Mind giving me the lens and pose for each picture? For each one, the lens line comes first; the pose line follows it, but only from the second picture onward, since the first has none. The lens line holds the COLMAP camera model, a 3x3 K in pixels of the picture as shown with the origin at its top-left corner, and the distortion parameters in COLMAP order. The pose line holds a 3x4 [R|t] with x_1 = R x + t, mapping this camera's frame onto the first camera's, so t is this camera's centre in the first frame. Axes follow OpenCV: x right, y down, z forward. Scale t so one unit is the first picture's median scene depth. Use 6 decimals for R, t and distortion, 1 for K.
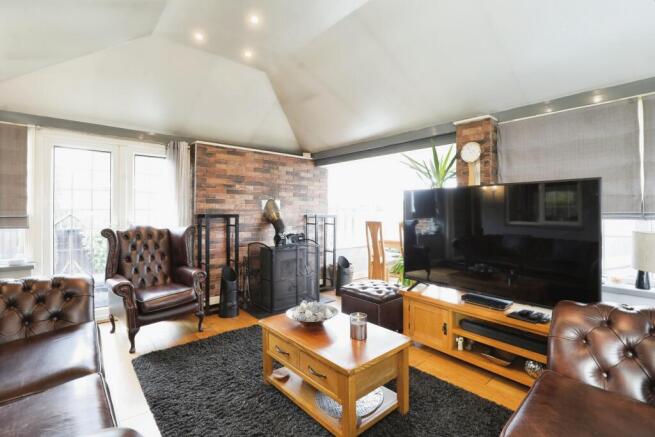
lens RADIAL K [[299.8, 0, 326.0], [0, 299.8, 213.3], [0, 0, 1]] dist [-0.010621, 0.001119]
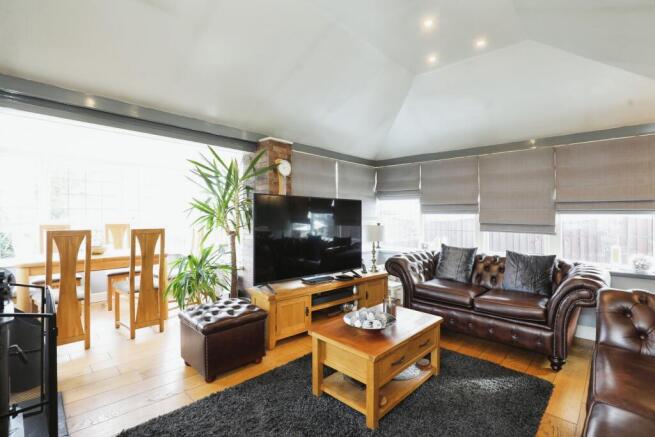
lens RADIAL K [[299.8, 0, 326.0], [0, 299.8, 213.3], [0, 0, 1]] dist [-0.010621, 0.001119]
pose [[-0.077977, 0.003817, 0.996948, -0.777910], [-0.007300, 0.999964, -0.004400, -0.011709], [-0.996928, -0.007620, -0.077946, 0.943716]]
